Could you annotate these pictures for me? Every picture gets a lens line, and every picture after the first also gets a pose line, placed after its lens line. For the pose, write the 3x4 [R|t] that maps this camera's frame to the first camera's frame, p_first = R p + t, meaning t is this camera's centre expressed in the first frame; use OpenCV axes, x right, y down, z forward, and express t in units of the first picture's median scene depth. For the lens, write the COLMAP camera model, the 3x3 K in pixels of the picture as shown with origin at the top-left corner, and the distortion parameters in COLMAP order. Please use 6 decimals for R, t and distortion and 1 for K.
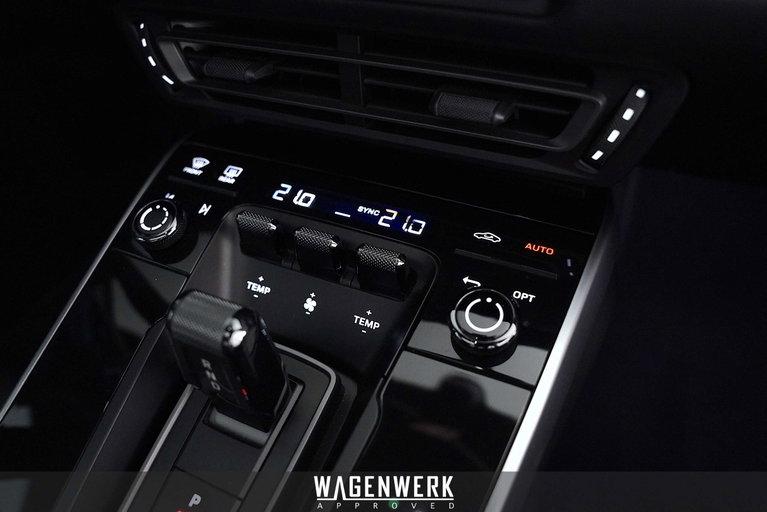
lens RADIAL K [[566.3, 0, 383.5], [0, 566.3, 256.0], [0, 0, 1]] dist [-0.129833, -0.000161]
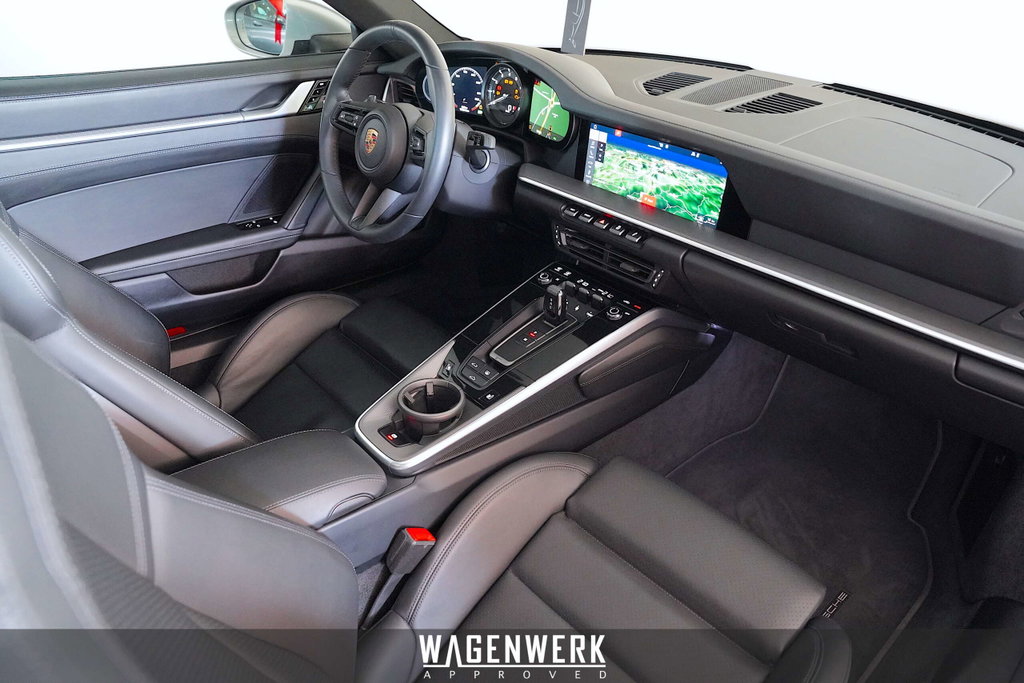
lens RADIAL K [[705.1, 0, 512.0], [0, 705.1, 341.5], [0, 0, 1]] dist [-0.189880, 0.121495]
pose [[0.908010, 0.283431, -0.308519, 0.975653], [-0.344587, 0.924103, -0.165208, 1.207717], [0.238278, 0.256322, 0.936762, -3.394744]]
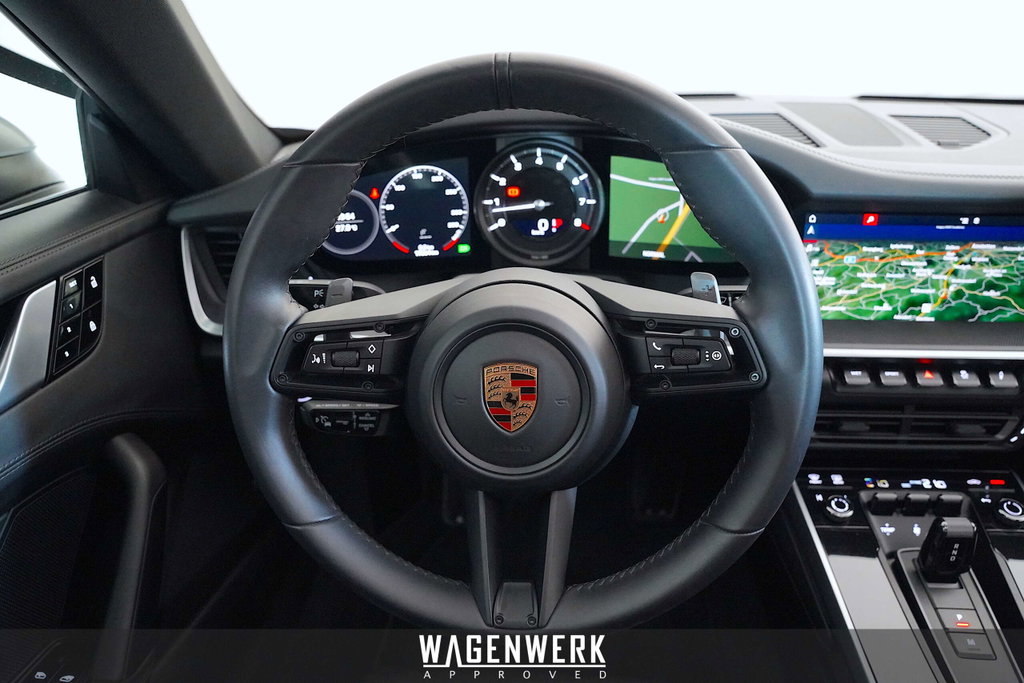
lens RADIAL K [[705.1, 0, 512.0], [0, 705.1, 341.5], [0, 0, 1]] dist [-0.189880, 0.121495]
pose [[0.947330, -0.107103, 0.301820, -2.267091], [0.201560, 0.931756, -0.302000, -0.129810], [-0.248878, 0.346929, 0.904268, -1.115500]]
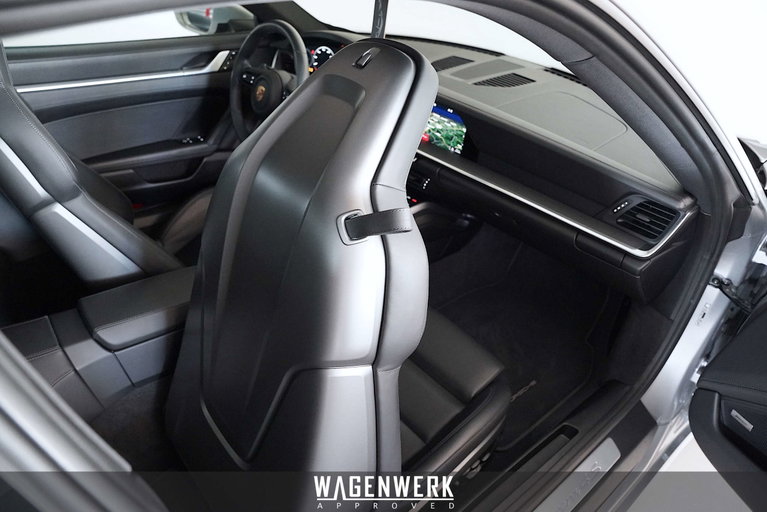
lens RADIAL K [[528.1, 0, 383.5], [0, 528.1, 256.0], [0, 0, 1]] dist [-0.189880, 0.121495]
pose [[0.896468, 0.336425, -0.288381, 1.784220], [-0.384148, 0.914441, -0.127386, 1.369777], [0.220851, 0.224978, 0.949004, -4.331356]]
